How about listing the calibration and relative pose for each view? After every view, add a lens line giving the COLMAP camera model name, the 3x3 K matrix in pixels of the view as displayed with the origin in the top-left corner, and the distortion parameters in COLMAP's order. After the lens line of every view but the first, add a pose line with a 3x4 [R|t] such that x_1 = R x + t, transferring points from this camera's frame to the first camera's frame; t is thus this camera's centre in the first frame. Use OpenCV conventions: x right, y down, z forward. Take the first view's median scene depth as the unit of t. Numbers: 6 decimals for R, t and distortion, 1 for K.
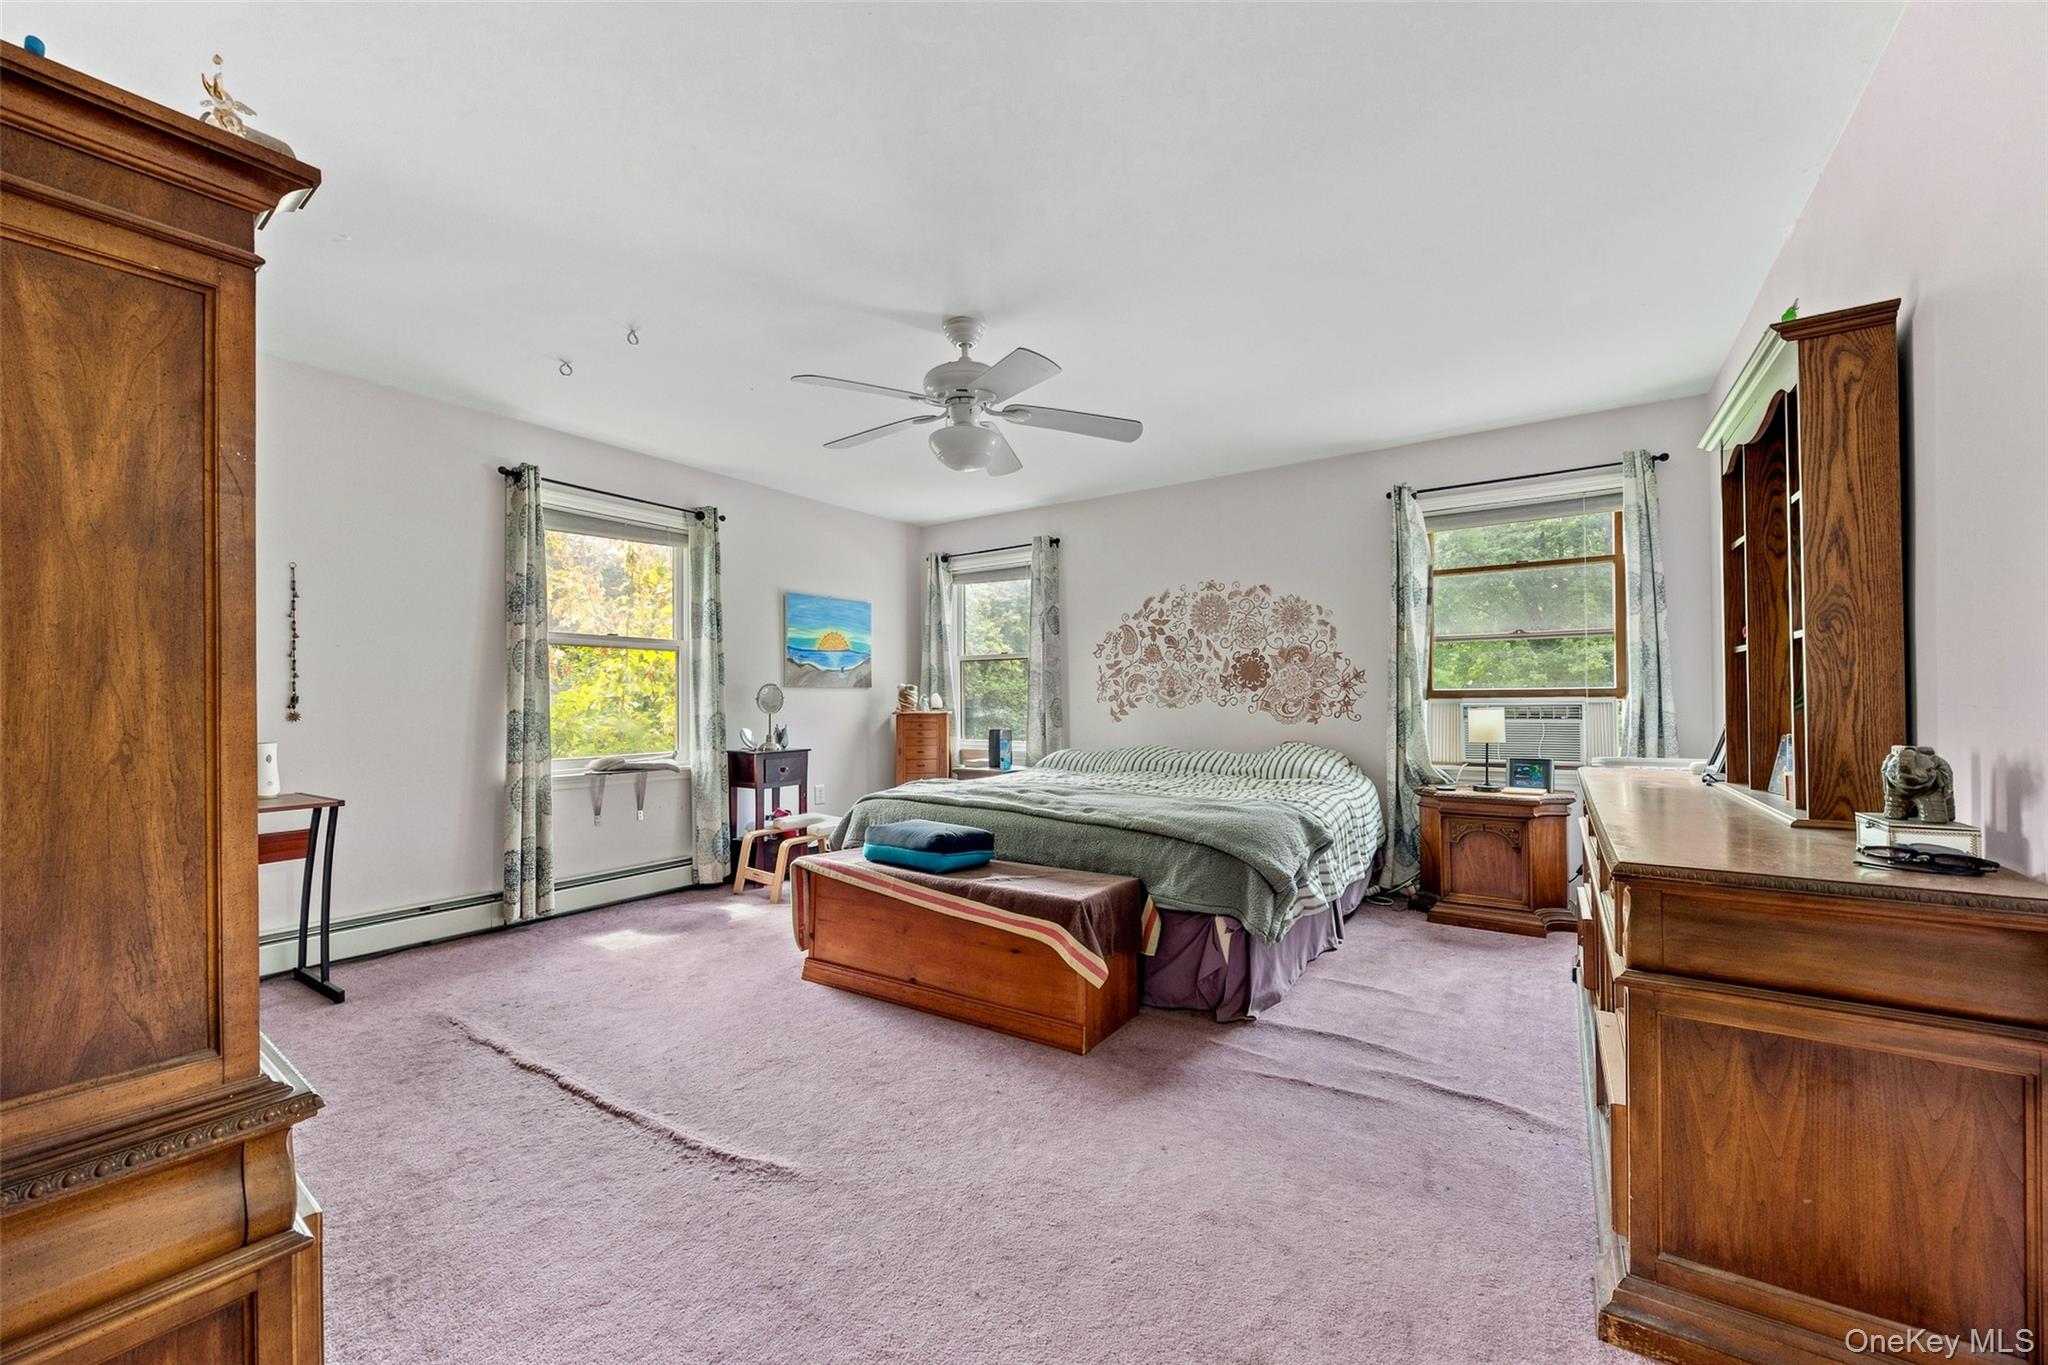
lens RADIAL K [[789.1, 0, 1030.8], [0, 789.1, 689.8], [0, 0, 1]] dist [-0.001210, 0.000078]
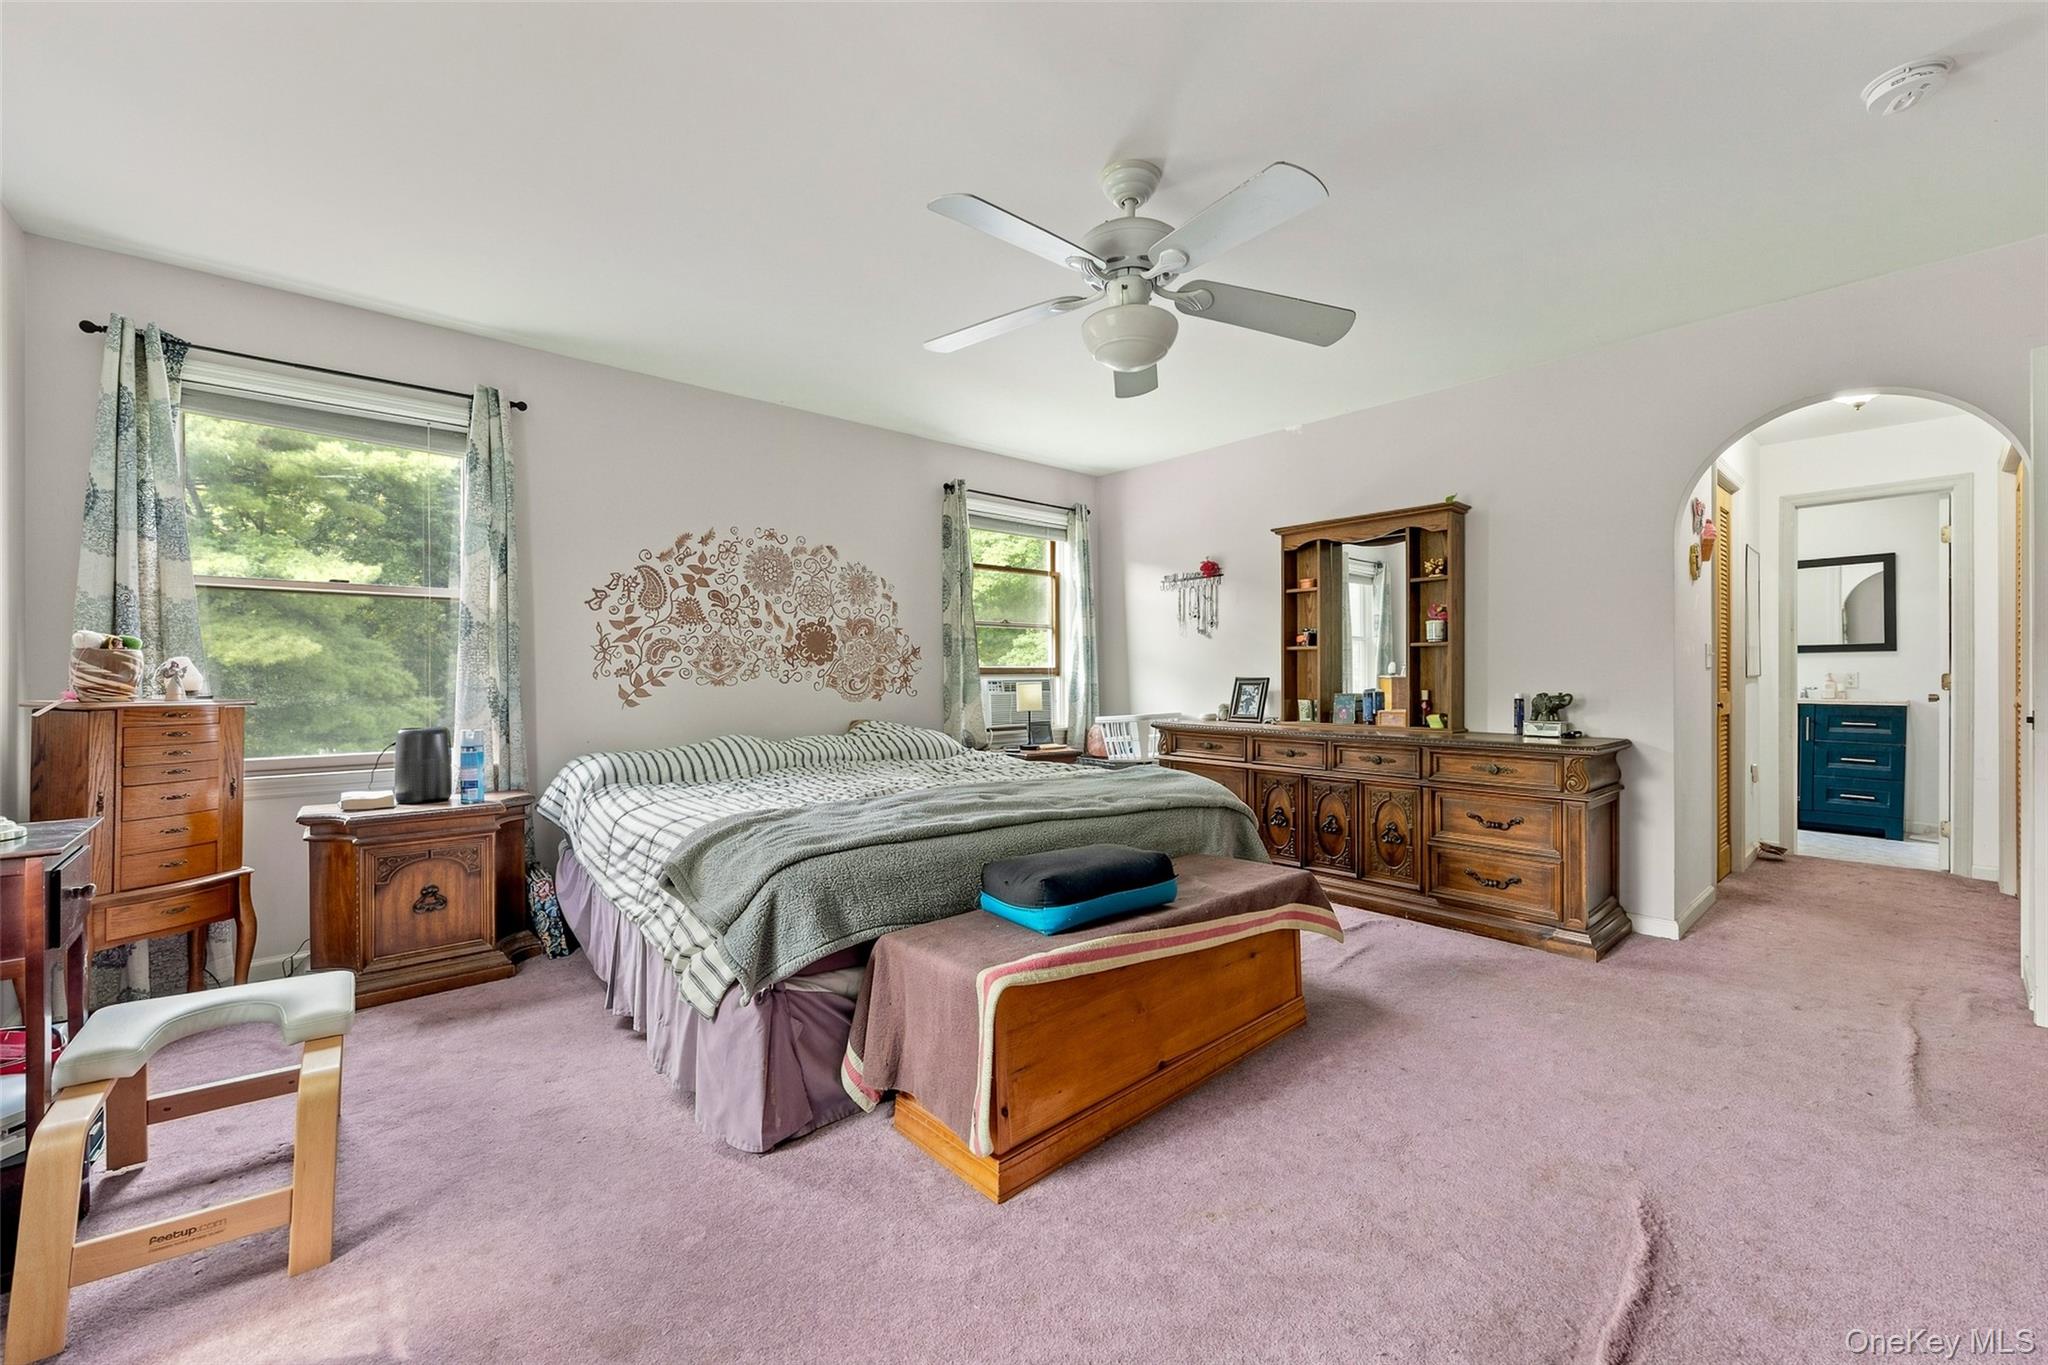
lens RADIAL K [[789.1, 0, 1030.7], [0, 789.1, 679.1], [0, 0, 1]] dist [-0.001210, 0.000078]
pose [[0.274142, 0.002247, 0.961687, -0.486539], [-0.009565, 0.999954, 0.000390, 0.013967], [-0.961642, -0.009305, 0.274151, 0.524543]]
